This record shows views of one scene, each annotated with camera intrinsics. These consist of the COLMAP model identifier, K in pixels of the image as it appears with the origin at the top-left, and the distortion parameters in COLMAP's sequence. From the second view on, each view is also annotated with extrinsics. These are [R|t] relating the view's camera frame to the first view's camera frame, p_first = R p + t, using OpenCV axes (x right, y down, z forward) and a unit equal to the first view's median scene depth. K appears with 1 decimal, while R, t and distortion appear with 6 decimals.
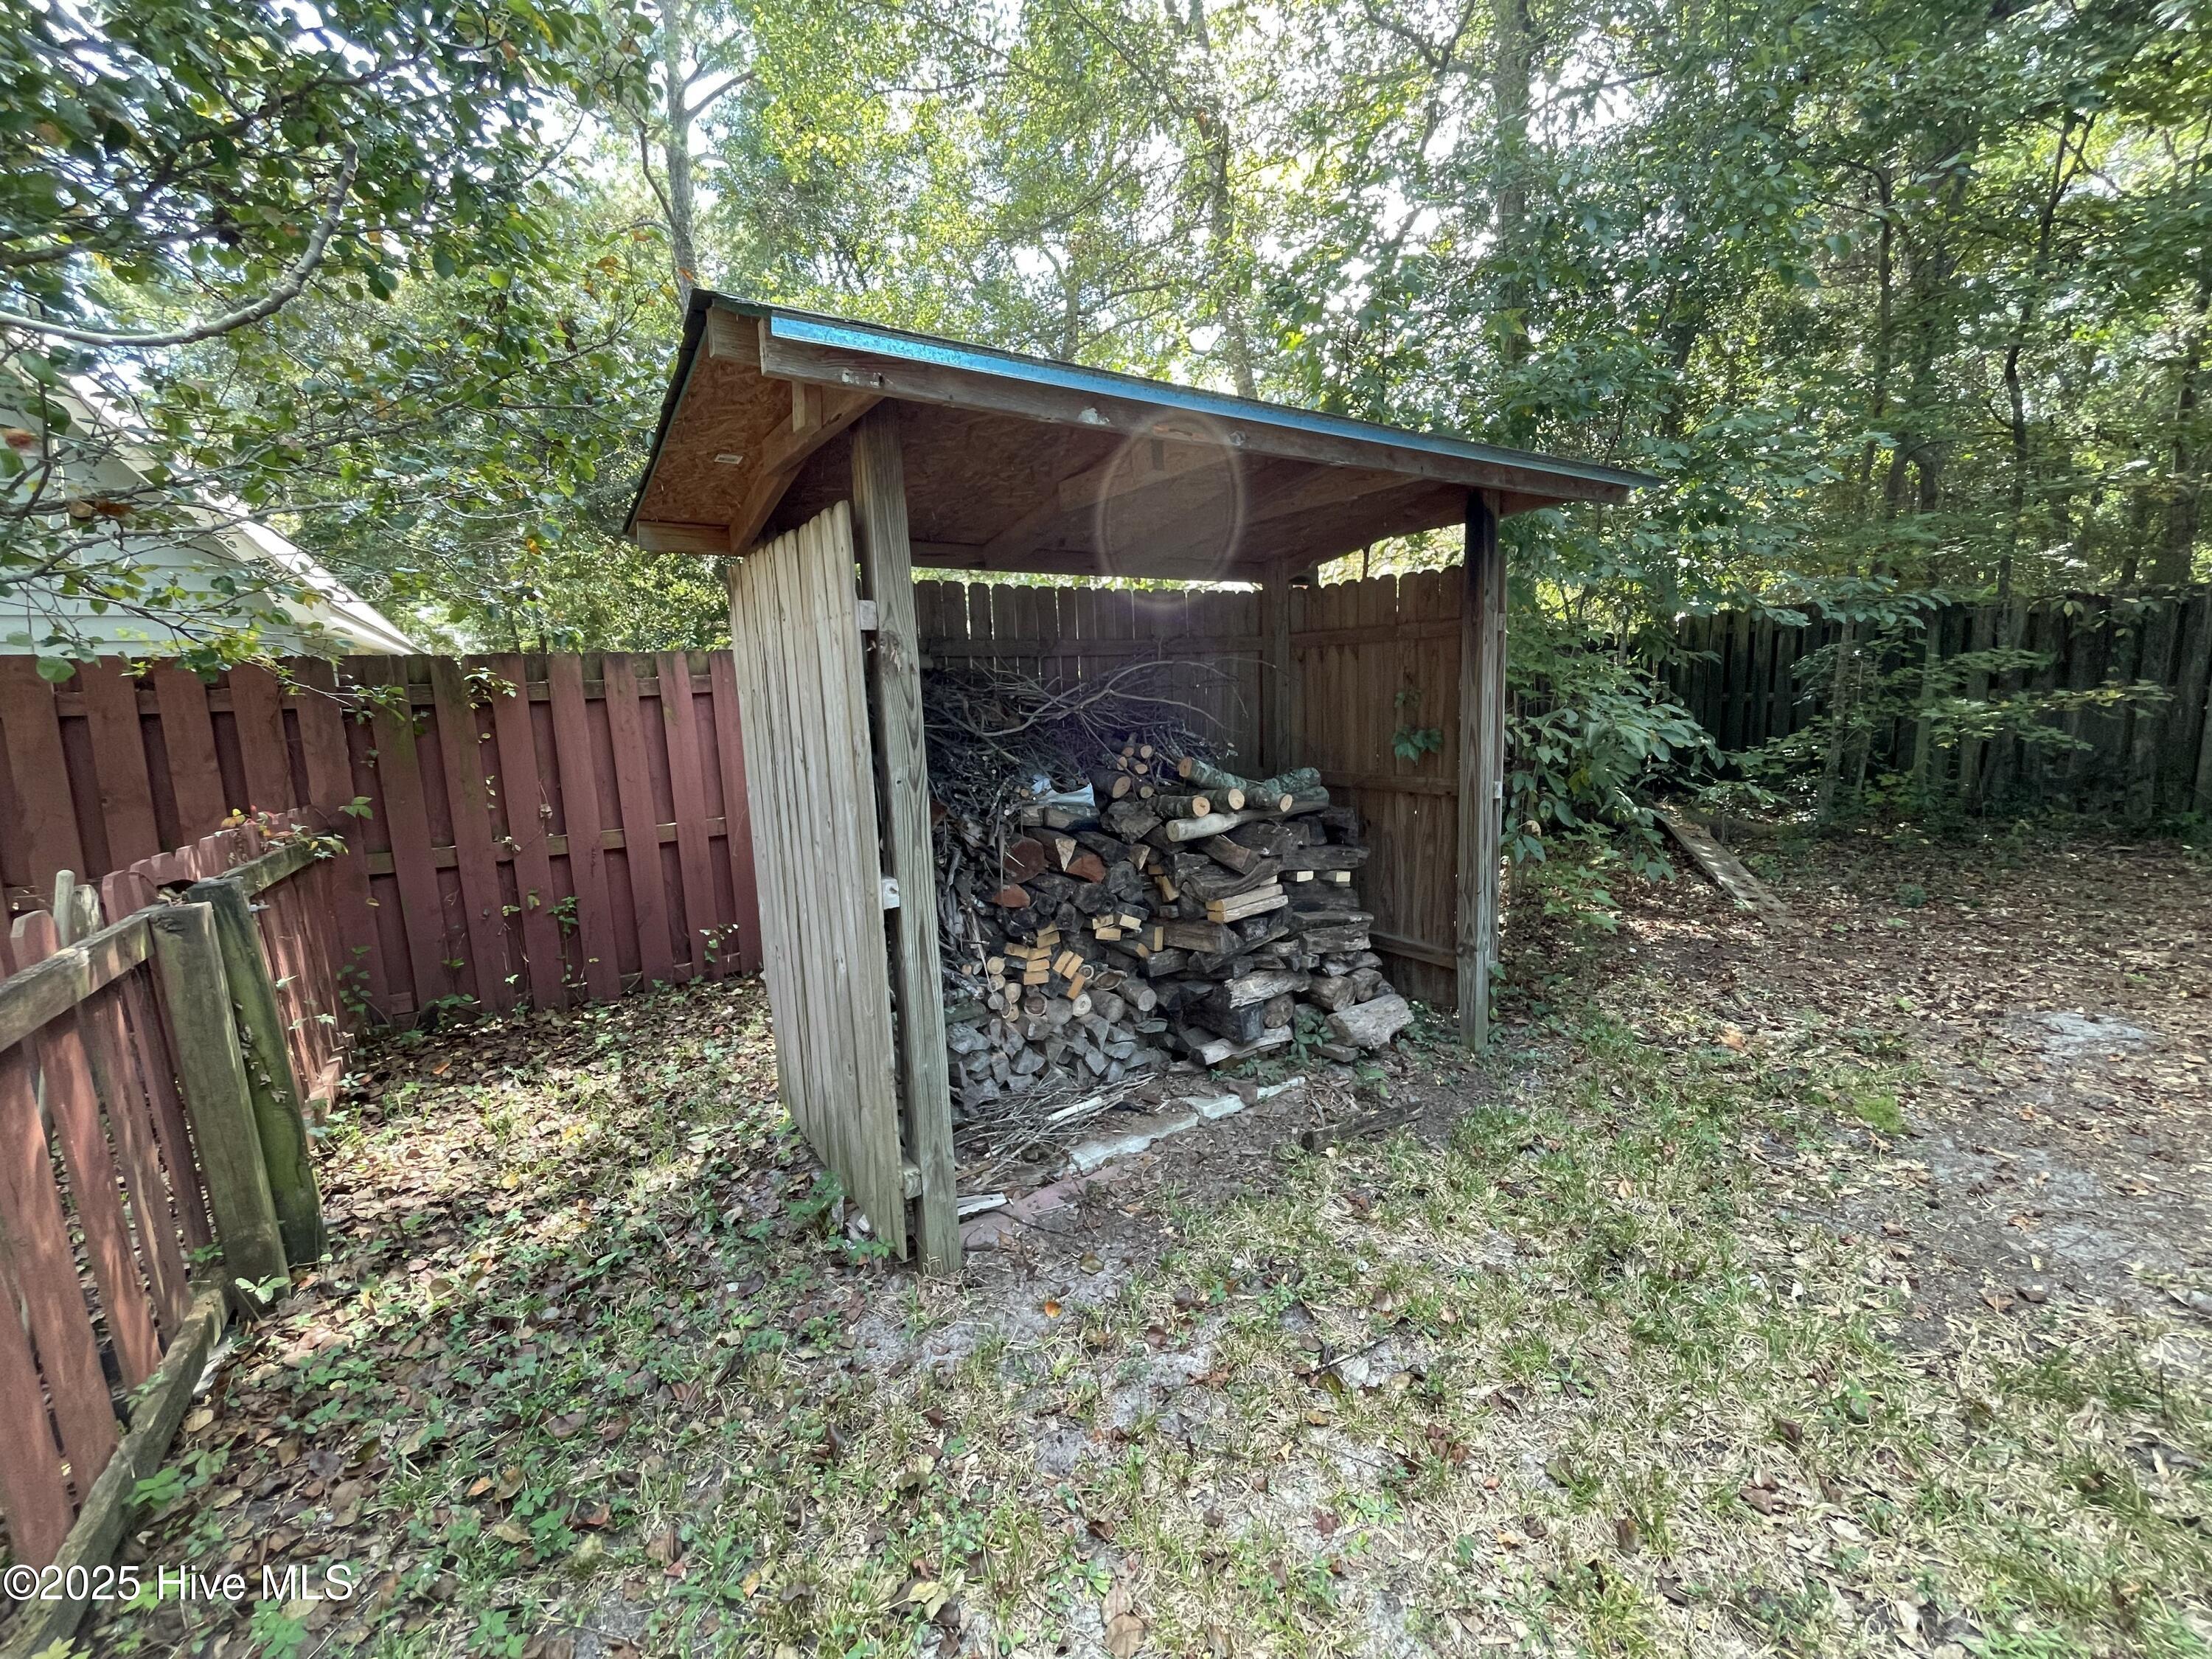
lens RADIAL K [[894.4, 0, 1106.4], [0, 894.4, 828.0], [0, 0, 1]] dist [0.000366, 0.000081]
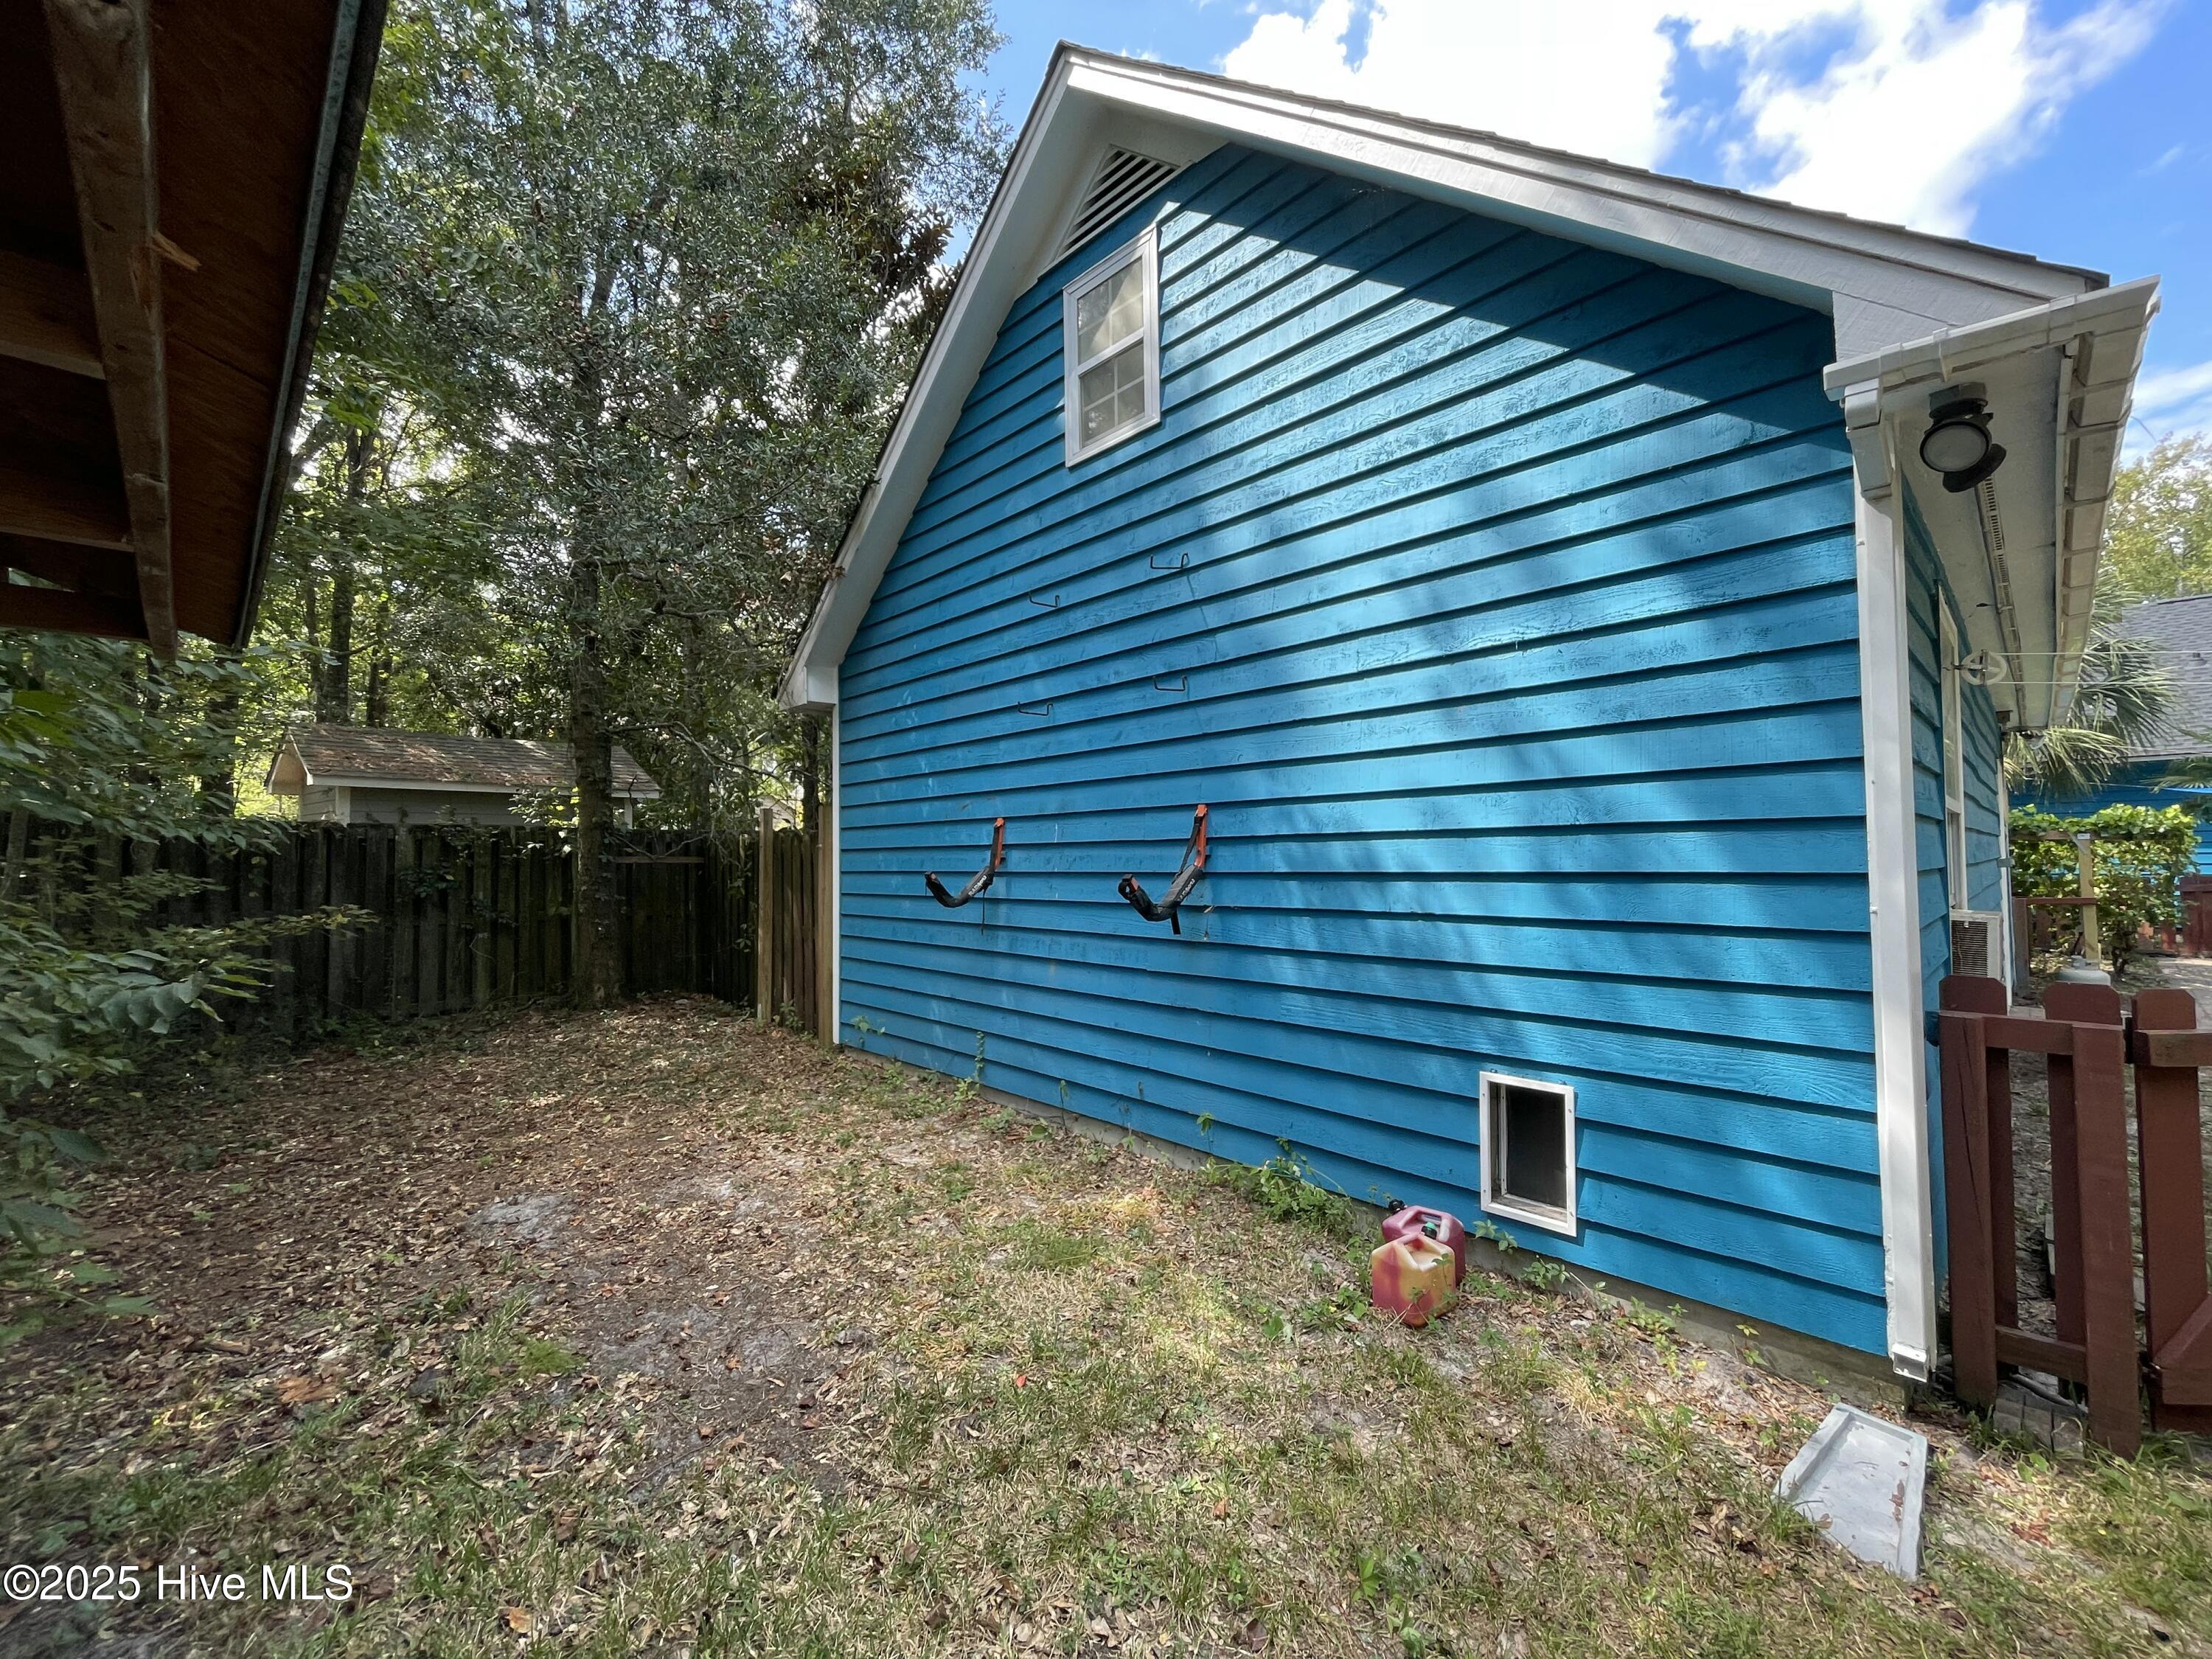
lens RADIAL K [[894.4, 0, 1106.7], [0, 894.4, 837.6], [0, 0, 1]] dist [0.000366, 0.000081]
pose [[-0.189823, 0.069067, 0.979386, -0.173596], [0.164124, 0.985719, -0.037704, -0.073687], [-0.968003, 0.153583, -0.198448, 0.422625]]
